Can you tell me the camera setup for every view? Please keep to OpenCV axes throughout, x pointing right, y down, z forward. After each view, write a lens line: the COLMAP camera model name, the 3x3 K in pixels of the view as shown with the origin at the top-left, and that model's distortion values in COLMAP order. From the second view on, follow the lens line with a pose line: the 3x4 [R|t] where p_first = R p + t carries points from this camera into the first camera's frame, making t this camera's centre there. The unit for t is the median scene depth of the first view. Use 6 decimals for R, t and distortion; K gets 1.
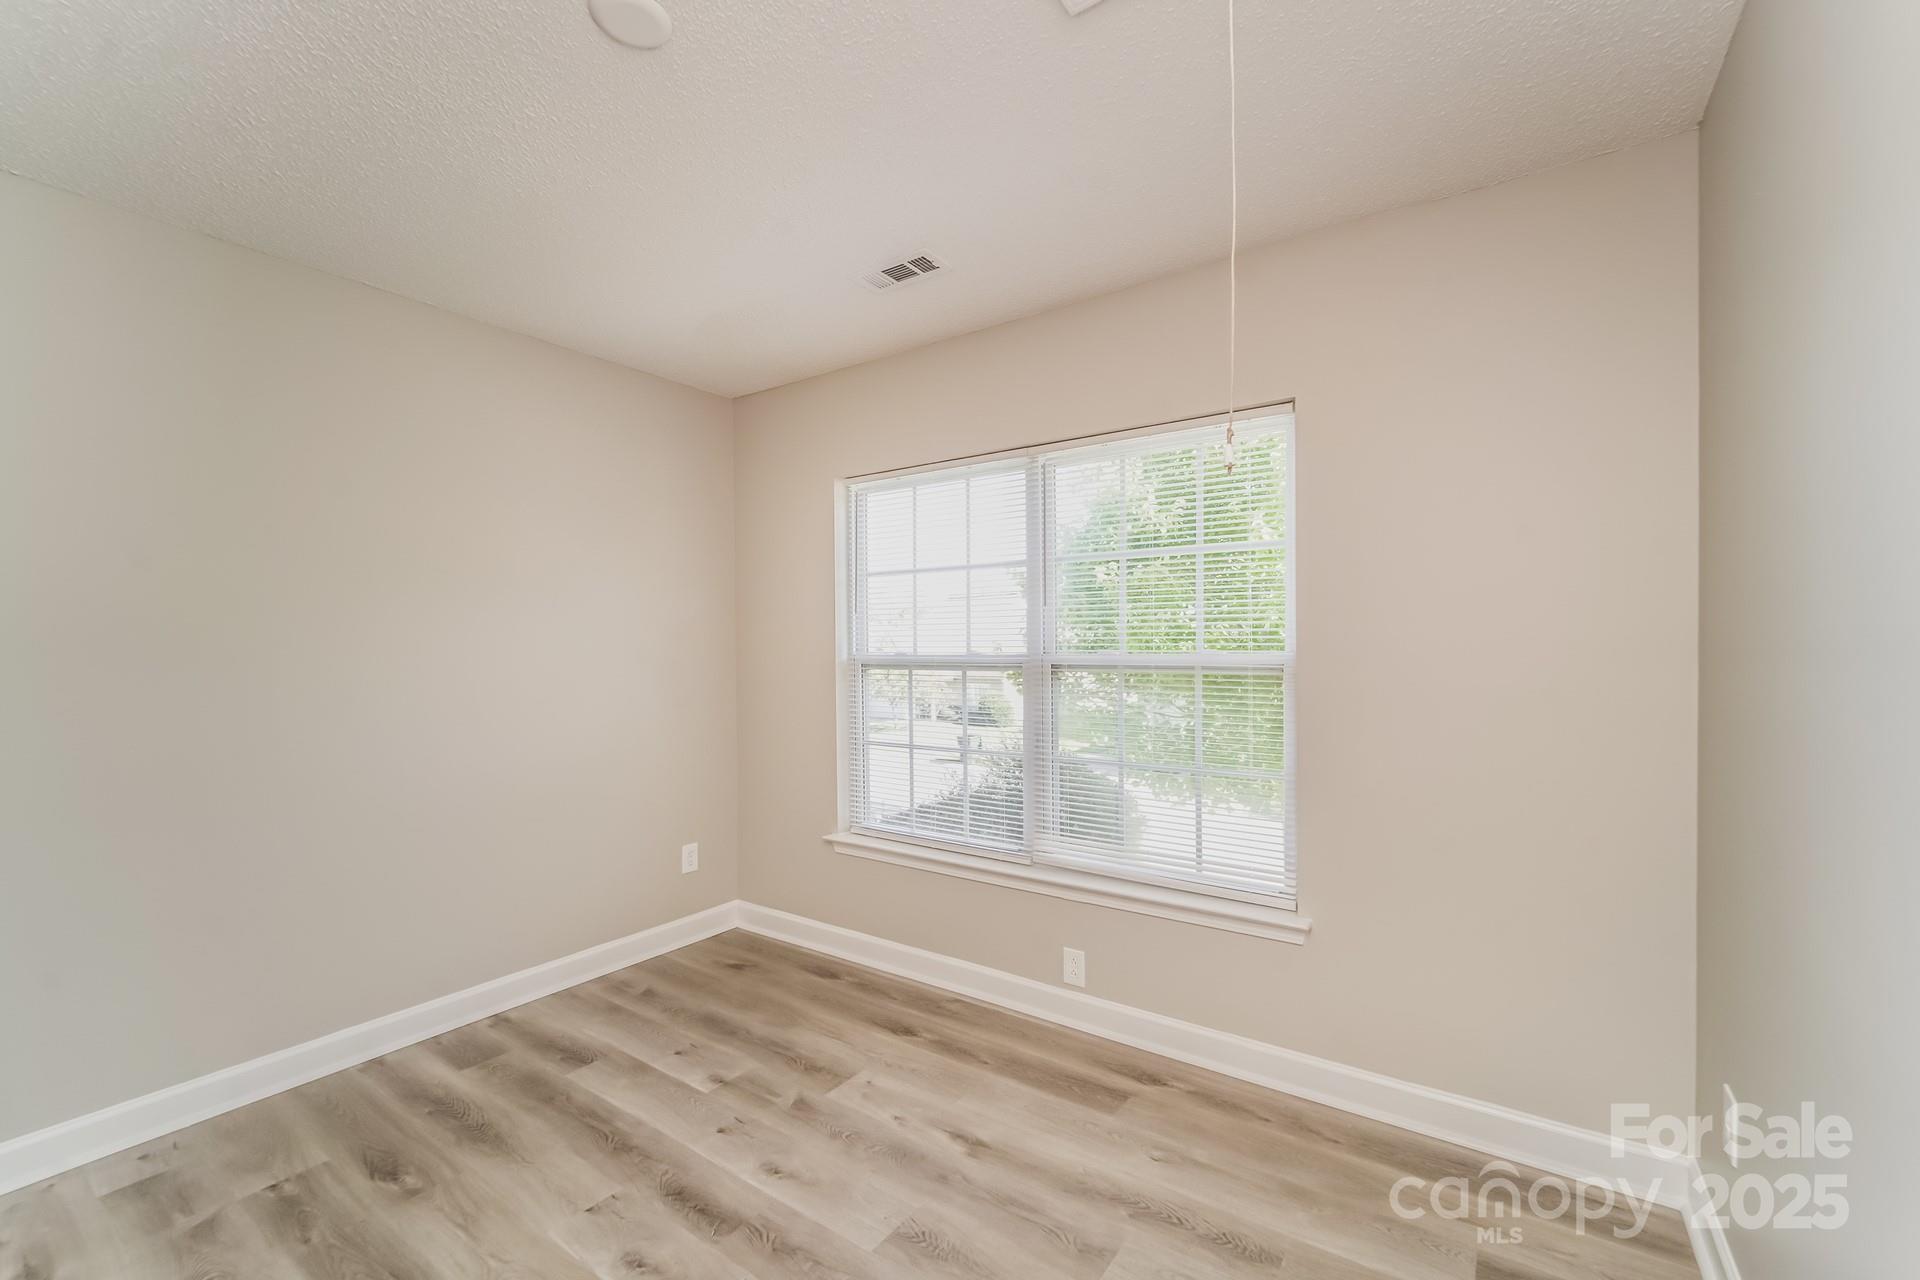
lens RADIAL K [[796.0, 0, 979.2], [0, 796.0, 646.1], [0, 0, 1]] dist [-0.001586, -0.001045]
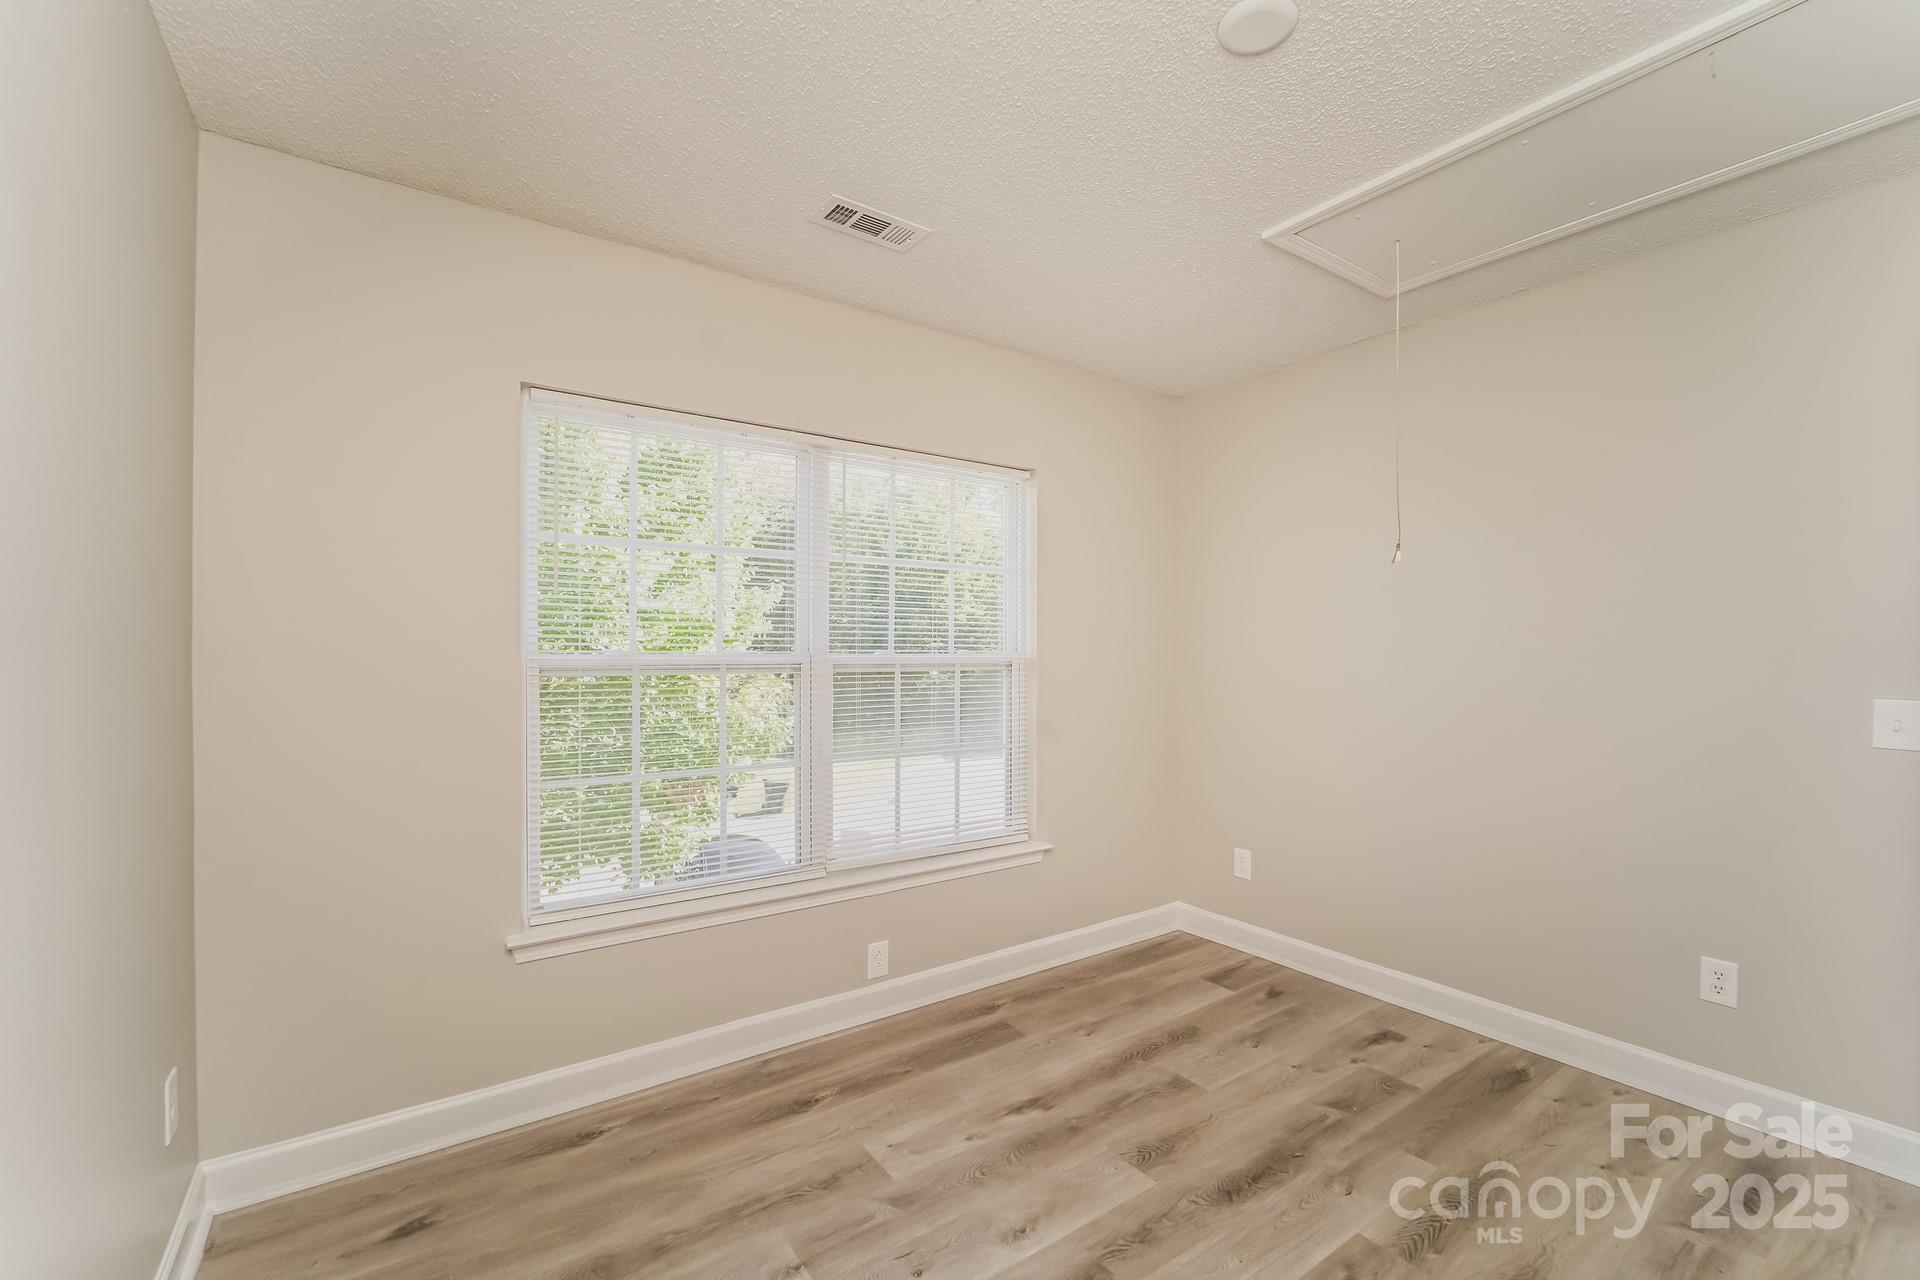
lens RADIAL K [[796.0, 0, 978.3], [0, 796.0, 643.6], [0, 0, 1]] dist [-0.001586, -0.001045]
pose [[0.345389, 0.002376, 0.938456, -0.878444], [-0.011601, 0.999931, 0.001738, -0.009321], [-0.938388, -0.011488, 0.345393, 0.576473]]
